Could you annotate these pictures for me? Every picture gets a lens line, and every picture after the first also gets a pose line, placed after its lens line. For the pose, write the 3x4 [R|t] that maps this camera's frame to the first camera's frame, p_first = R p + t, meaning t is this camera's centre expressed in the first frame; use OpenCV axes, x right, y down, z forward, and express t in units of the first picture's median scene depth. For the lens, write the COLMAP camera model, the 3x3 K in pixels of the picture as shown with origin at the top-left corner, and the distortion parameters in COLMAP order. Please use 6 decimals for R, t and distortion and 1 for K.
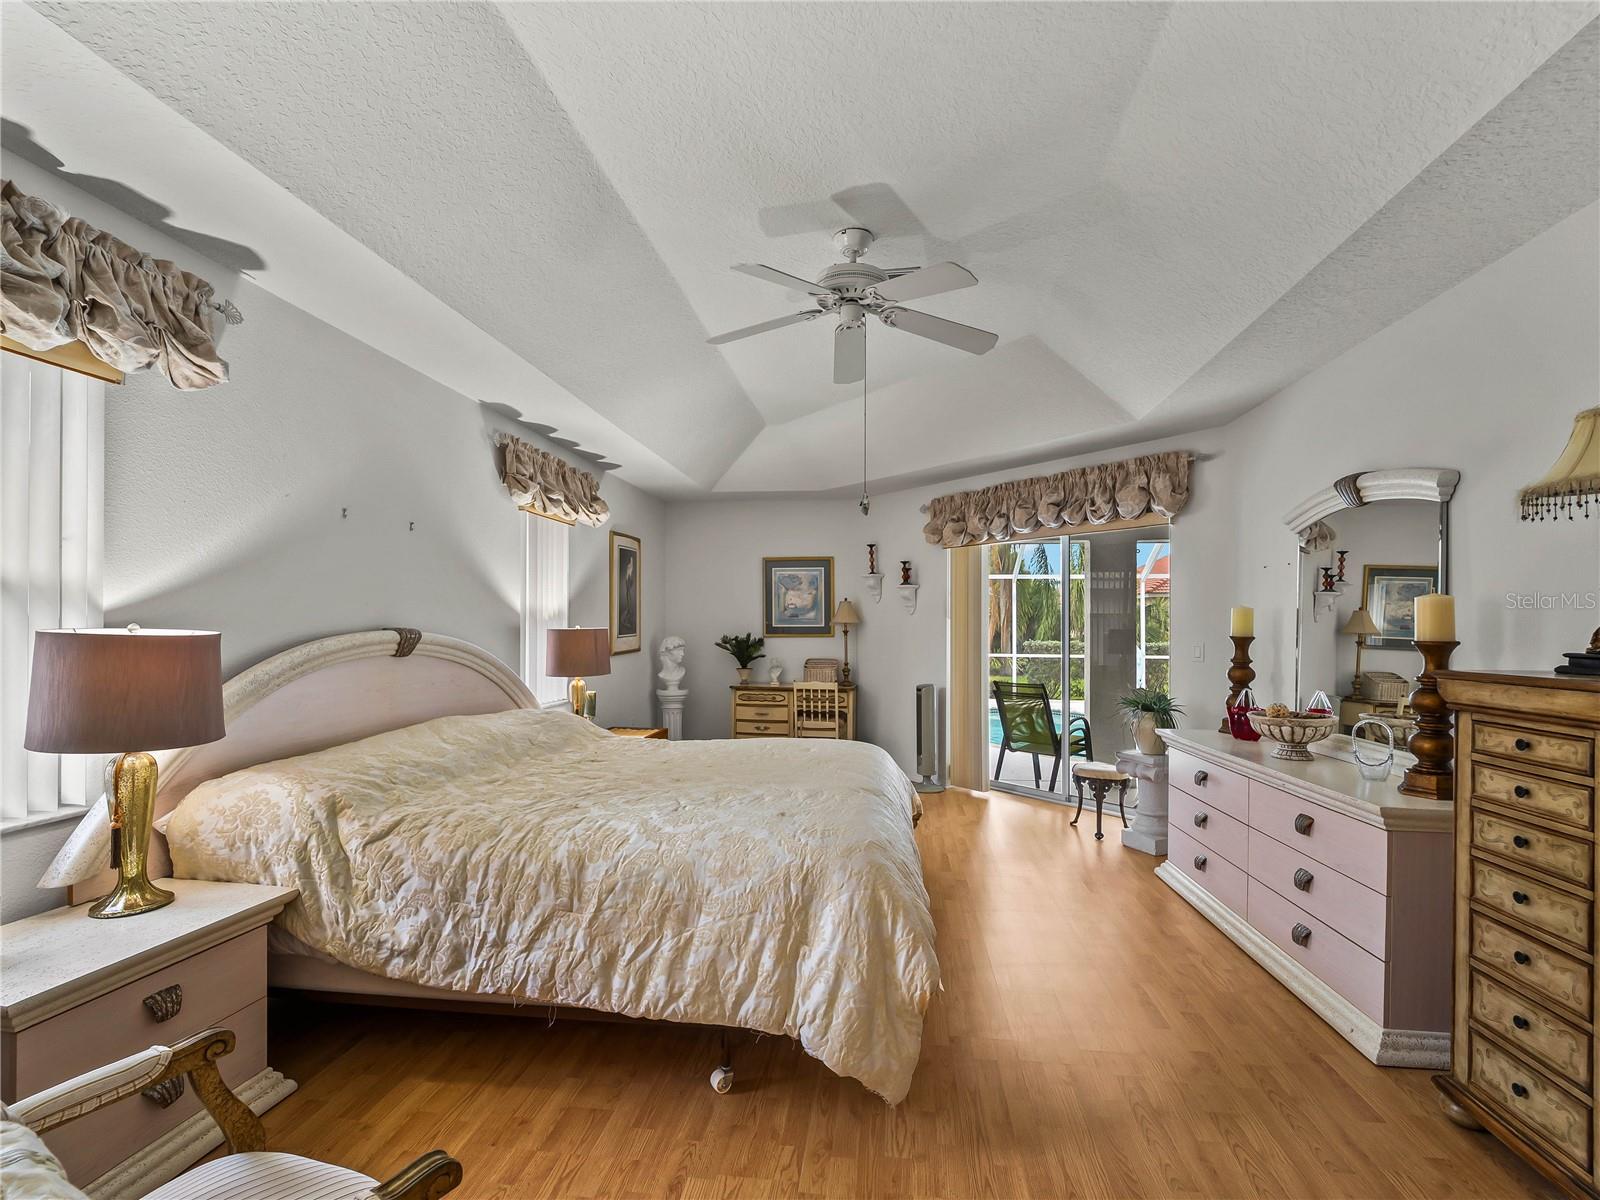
lens RADIAL K [[735.1, 0, 805.0], [0, 735.1, 610.9], [0, 0, 1]] dist [-0.001883, -0.001732]
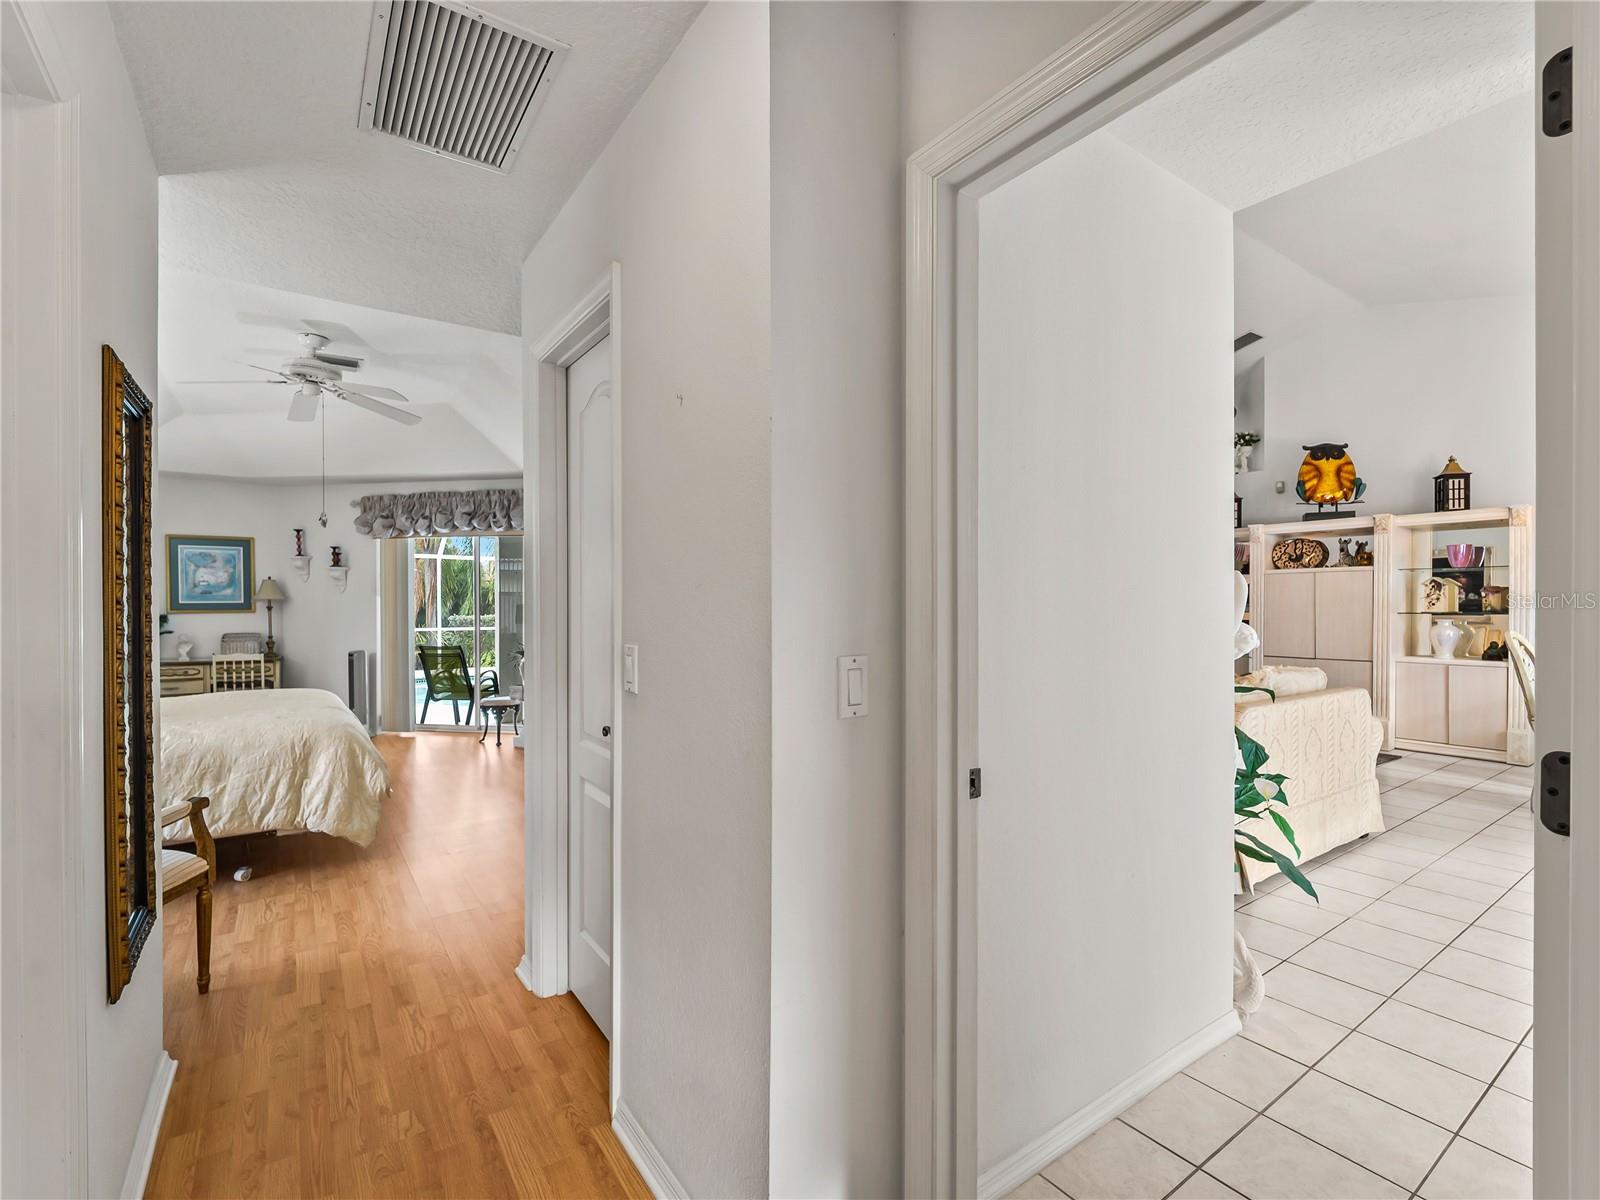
lens RADIAL K [[723.0, 0, 805.5], [0, 723.0, 613.5], [0, 0, 1]] dist [-0.001355, -0.000149]
pose [[0.736086, -0.013072, 0.676762, -0.100189], [-0.011737, 0.999417, 0.032070, -0.007871], [-0.676786, -0.031550, 0.735503, -0.383240]]
